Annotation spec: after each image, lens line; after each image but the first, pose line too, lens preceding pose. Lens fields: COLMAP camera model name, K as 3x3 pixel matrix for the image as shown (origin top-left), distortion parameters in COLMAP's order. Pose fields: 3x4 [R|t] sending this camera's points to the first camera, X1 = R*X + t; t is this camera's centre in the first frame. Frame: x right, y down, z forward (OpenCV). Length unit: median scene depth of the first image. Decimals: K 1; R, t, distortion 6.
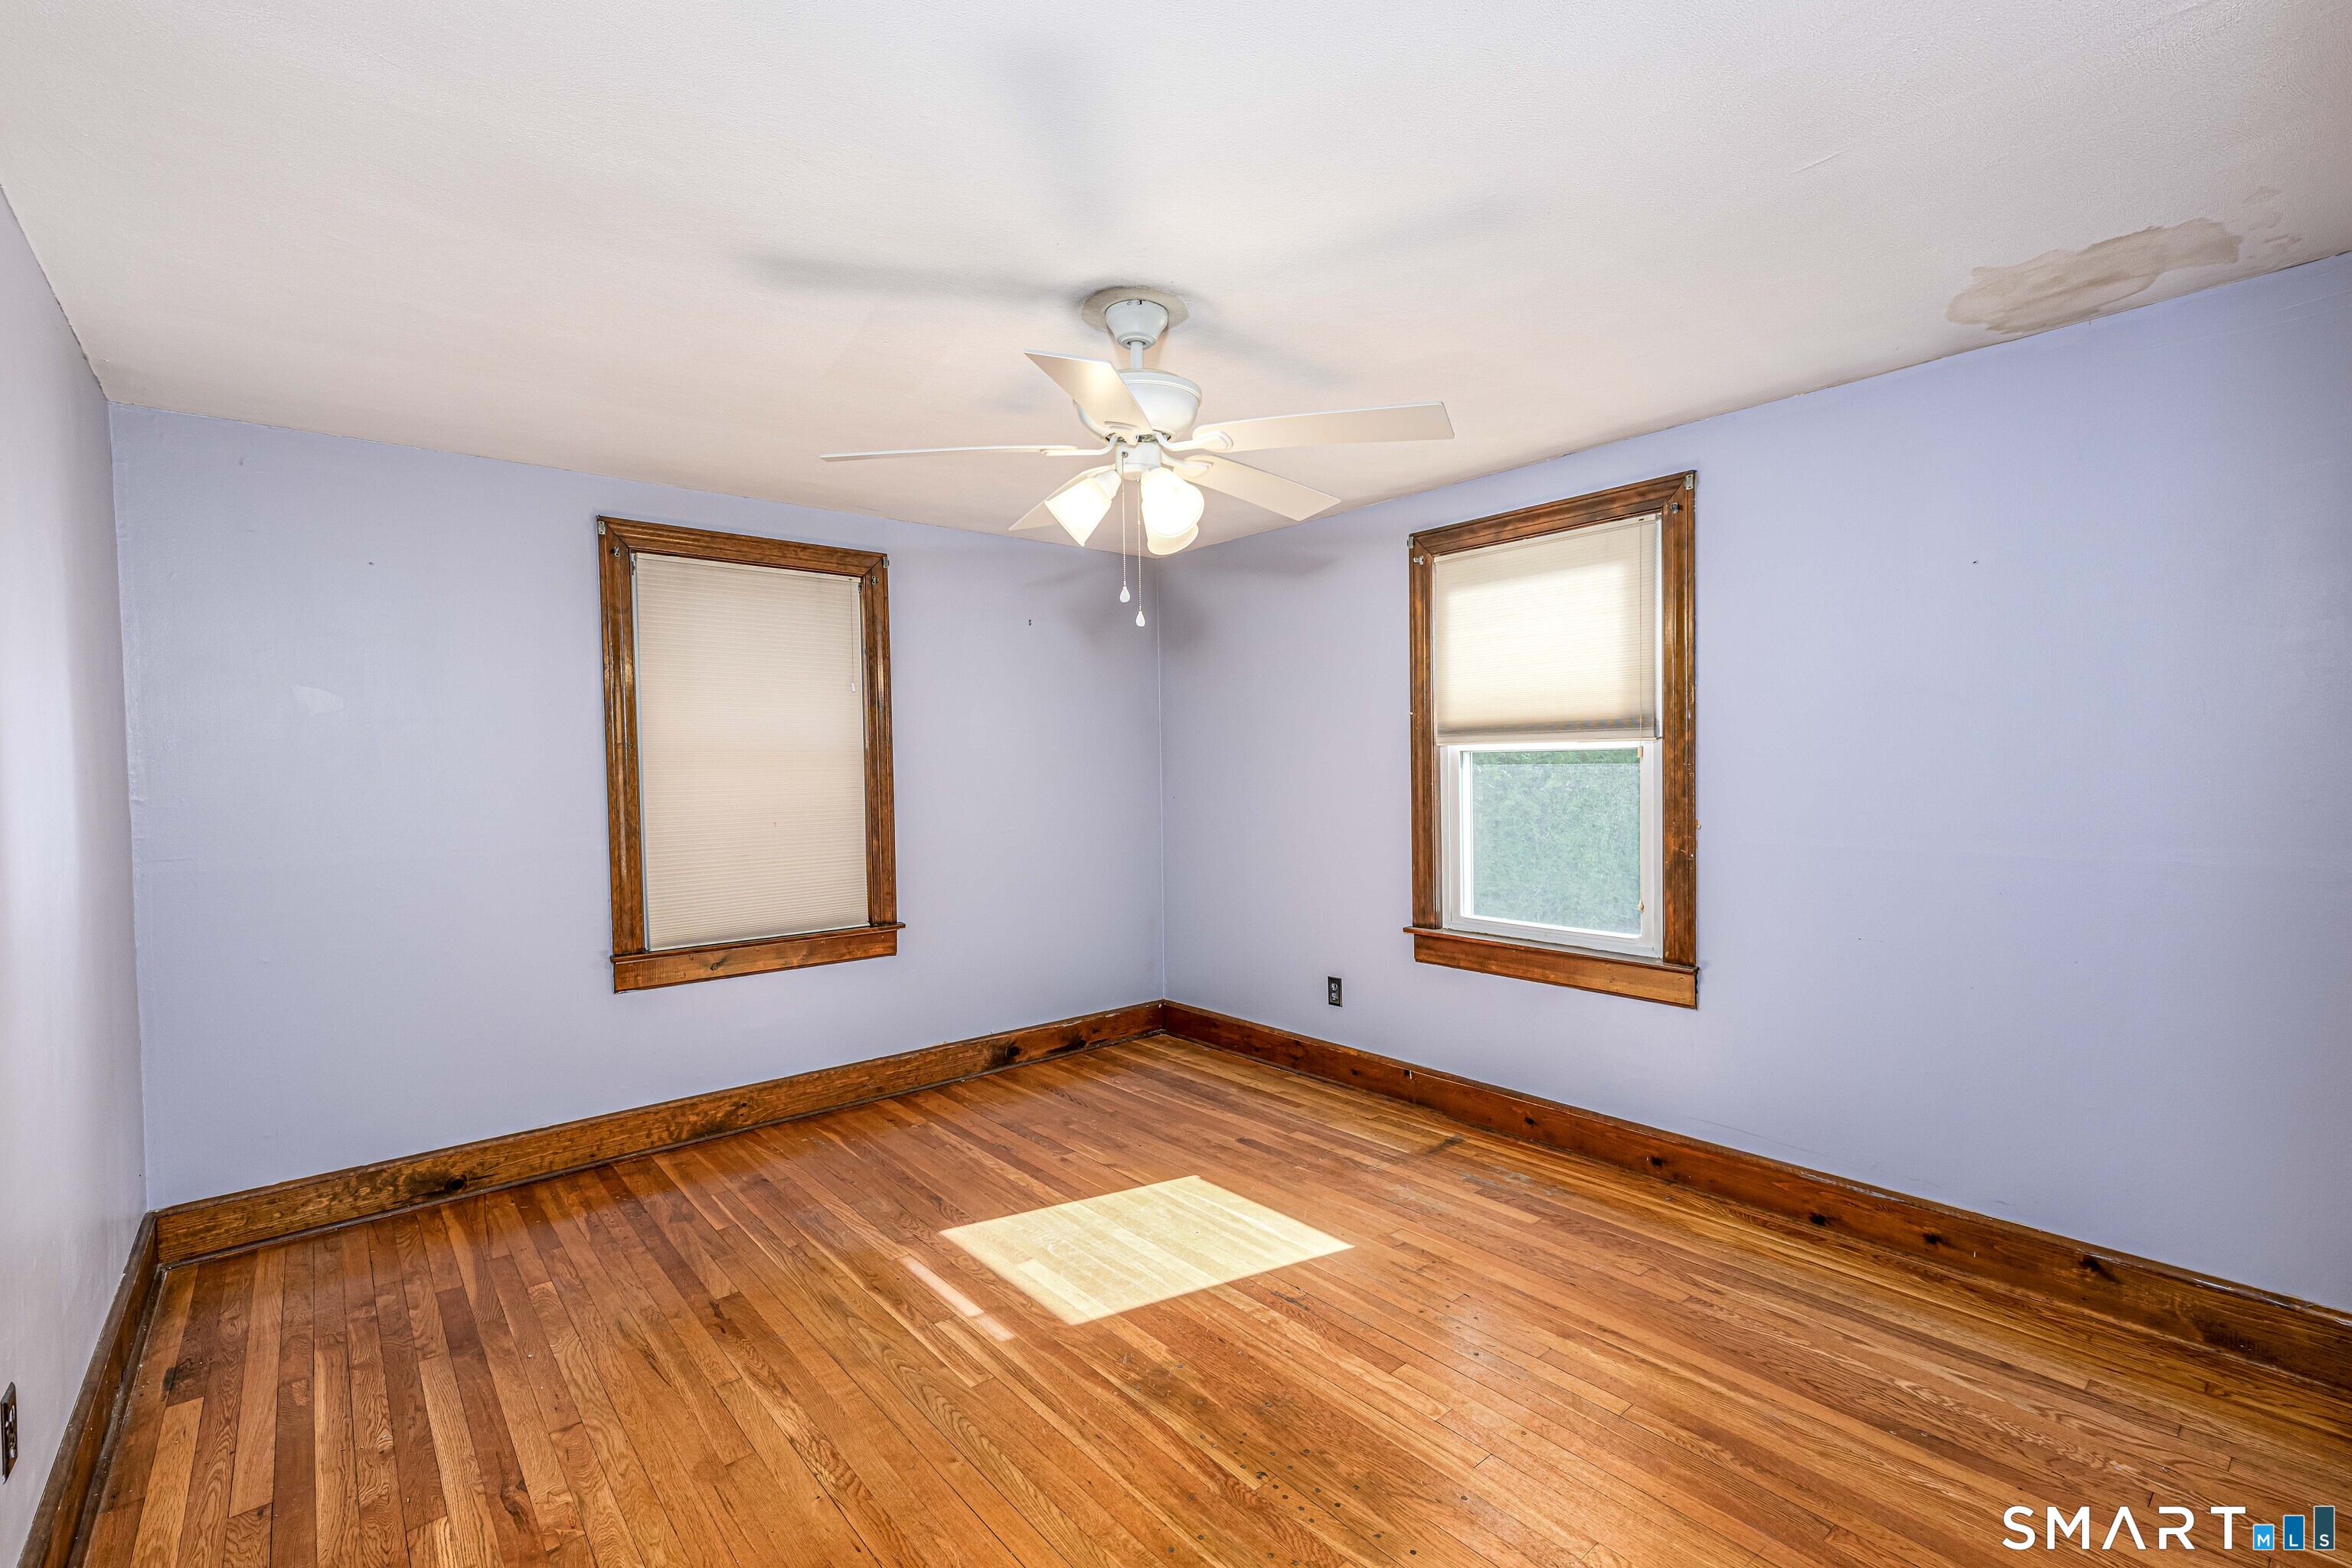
lens RADIAL K [[1020.7, 0, 1163.2], [0, 1020.7, 791.1], [0, 0, 1]] dist [0.003453, 0.000316]
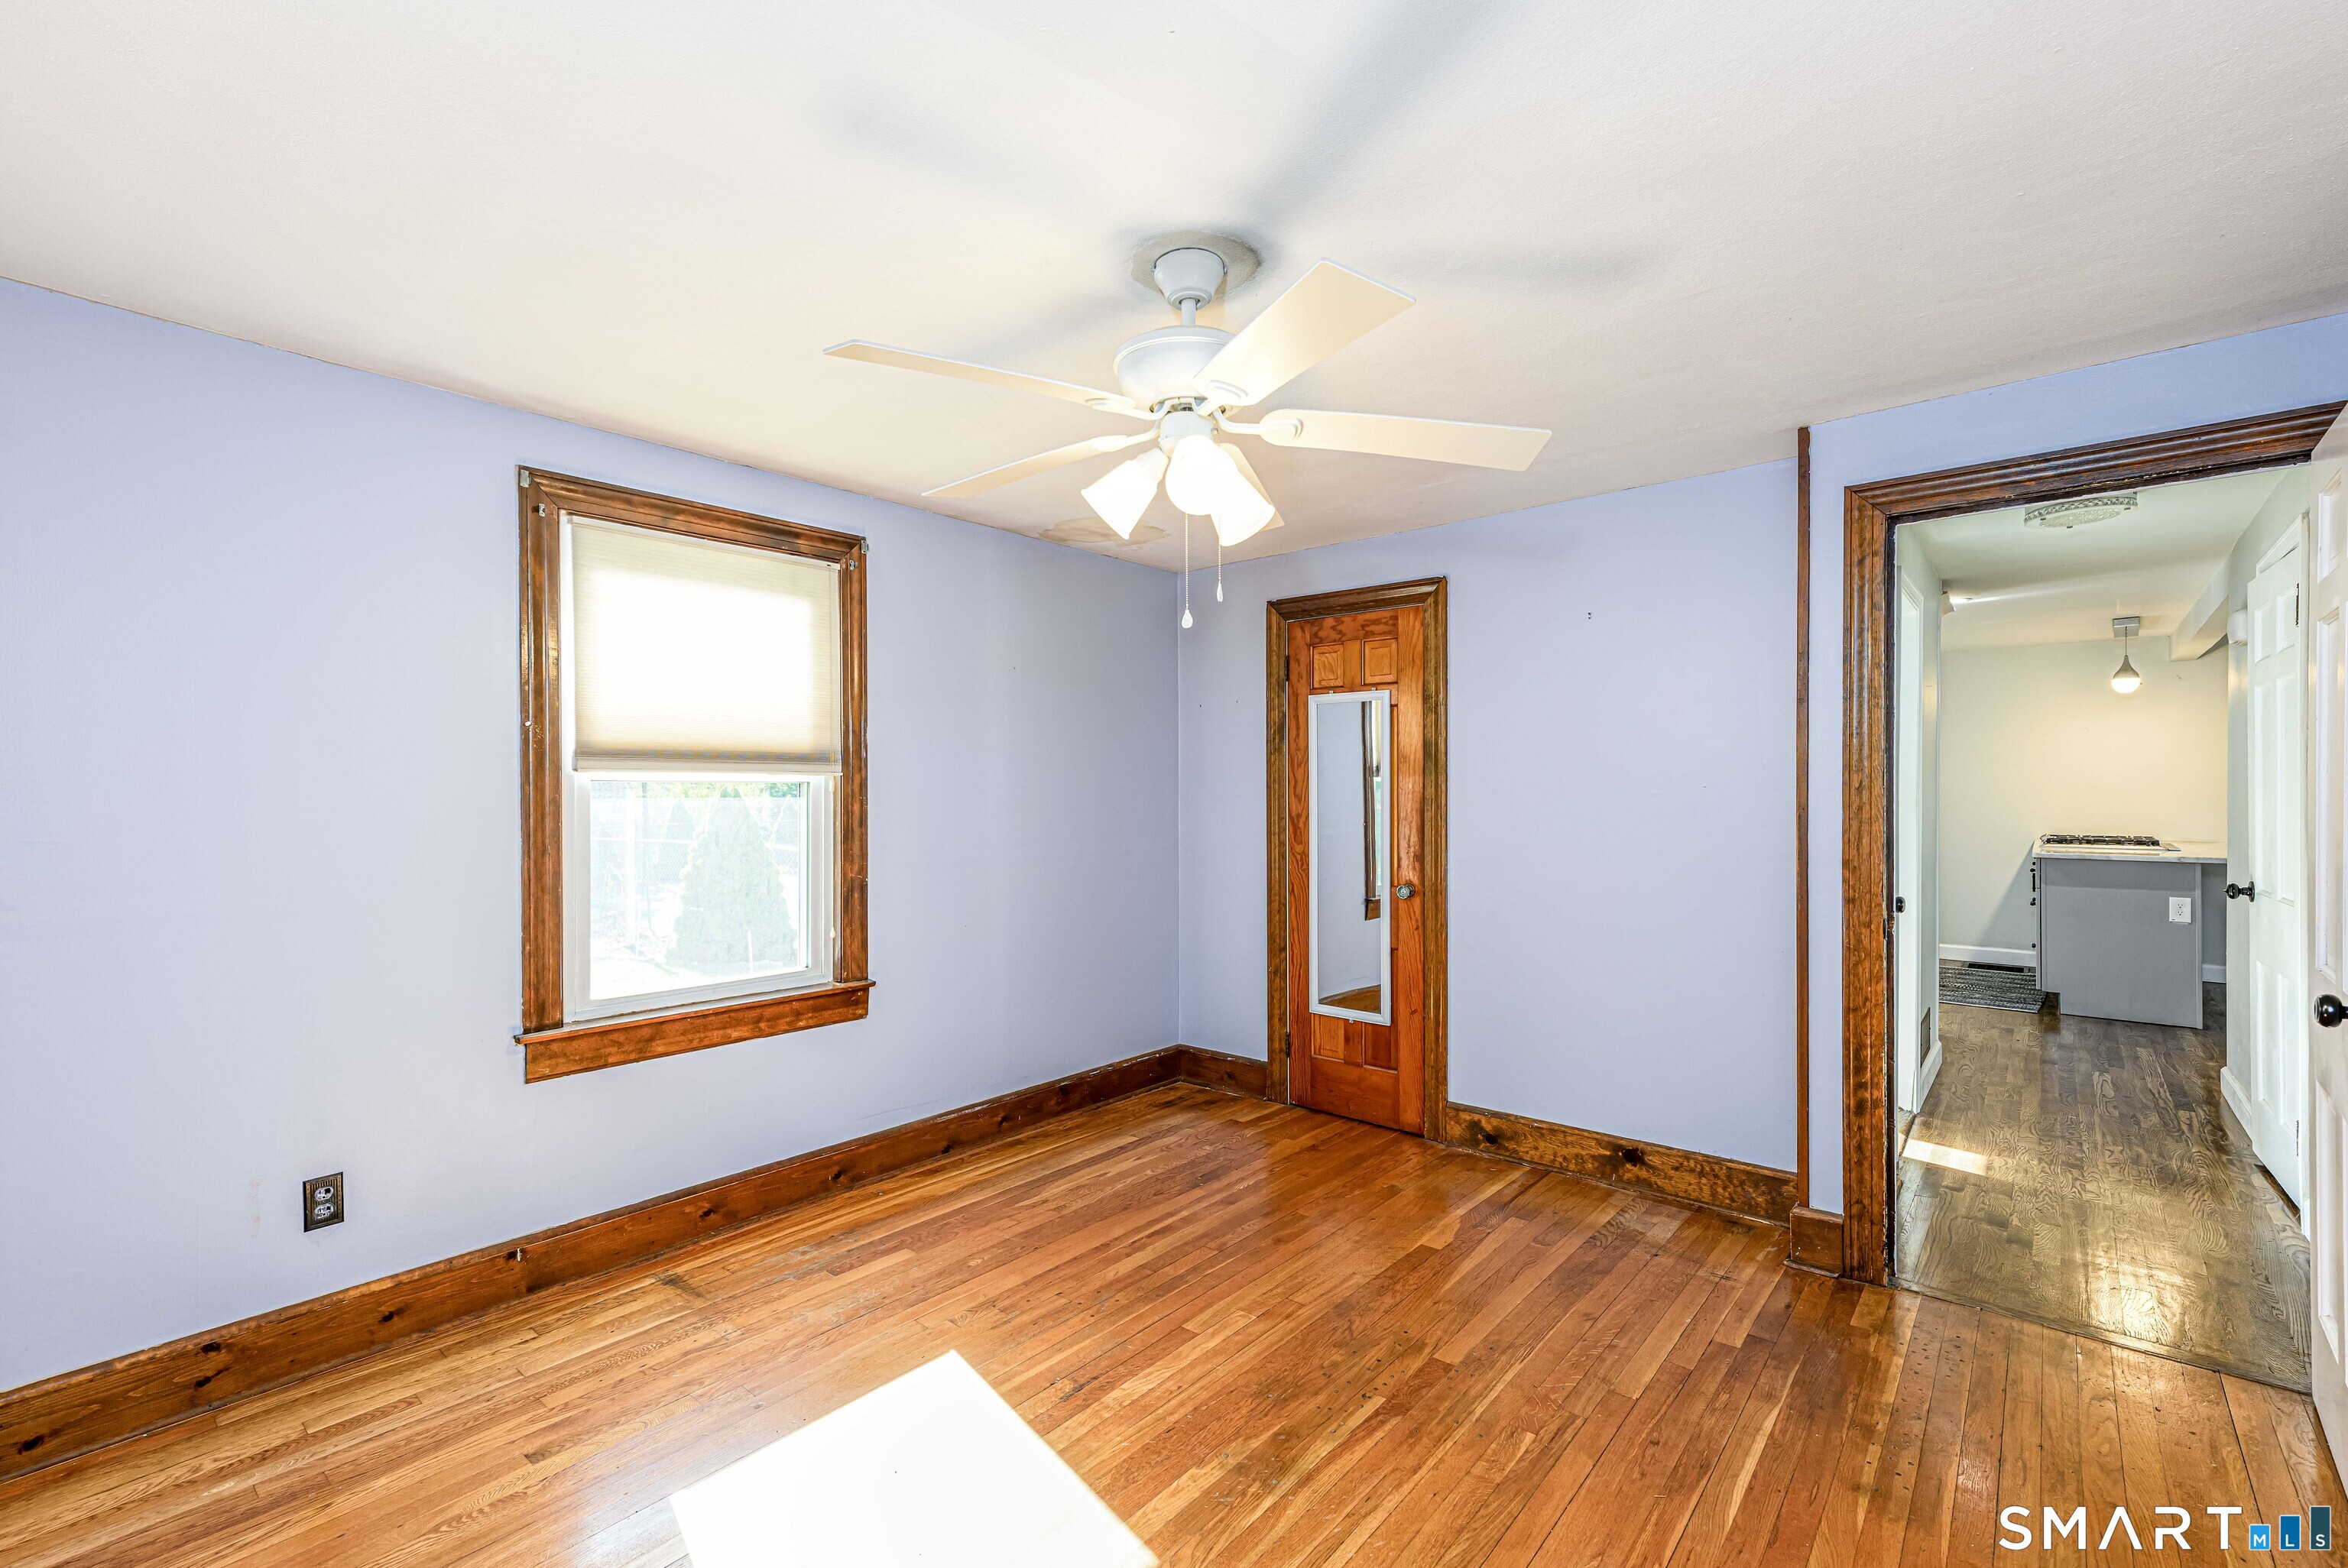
lens RADIAL K [[1018.8, 0, 1159.6], [0, 1018.8, 784.9], [0, 0, 1]] dist [0.003453, 0.000316]
pose [[-0.156639, 0.020907, 0.987435, -0.616507], [0.034203, 0.999291, -0.015732, -0.010892], [-0.987064, 0.031309, -0.157243, 0.832748]]
